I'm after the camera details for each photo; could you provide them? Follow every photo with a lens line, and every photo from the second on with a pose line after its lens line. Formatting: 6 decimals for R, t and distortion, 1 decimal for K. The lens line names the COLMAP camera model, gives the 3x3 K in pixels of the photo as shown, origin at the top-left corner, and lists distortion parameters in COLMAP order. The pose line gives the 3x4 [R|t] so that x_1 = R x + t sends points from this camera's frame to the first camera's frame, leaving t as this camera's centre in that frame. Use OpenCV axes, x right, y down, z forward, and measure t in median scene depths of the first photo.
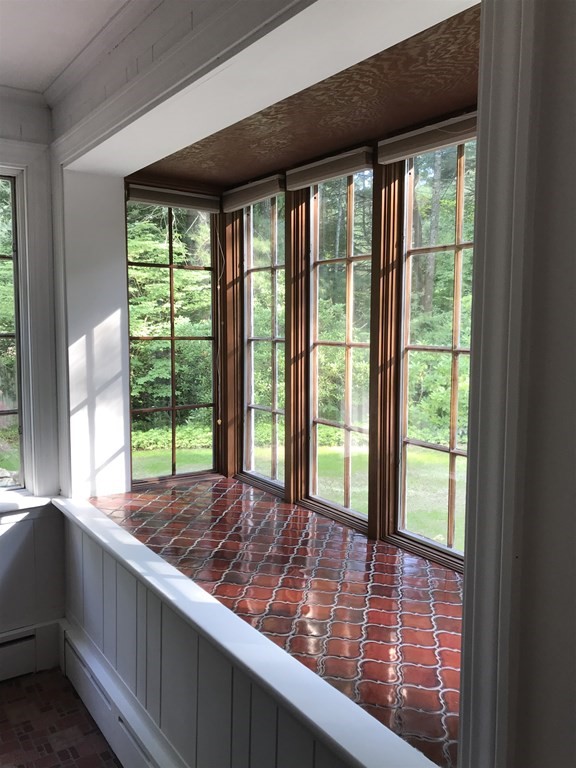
lens RADIAL K [[652.5, 0, 288.0], [0, 652.5, 384.0], [0, 0, 1]] dist [0.015583, -0.006828]
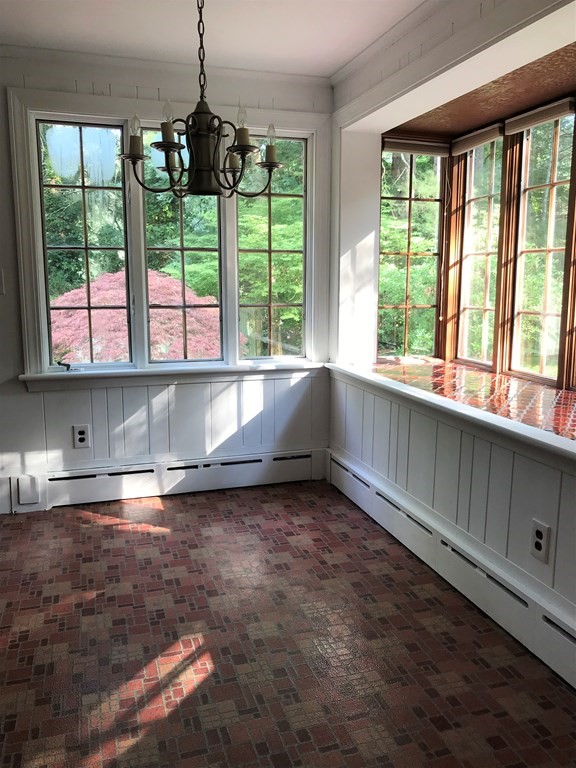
lens RADIAL K [[652.5, 0, 288.0], [0, 652.5, 384.0], [0, 0, 1]] dist [0.015583, -0.006828]
pose [[0.958455, 0.041071, -0.282271, -0.027419], [-0.023498, 0.997585, 0.065364, 0.129064], [0.284274, -0.056016, 0.957105, -0.418154]]
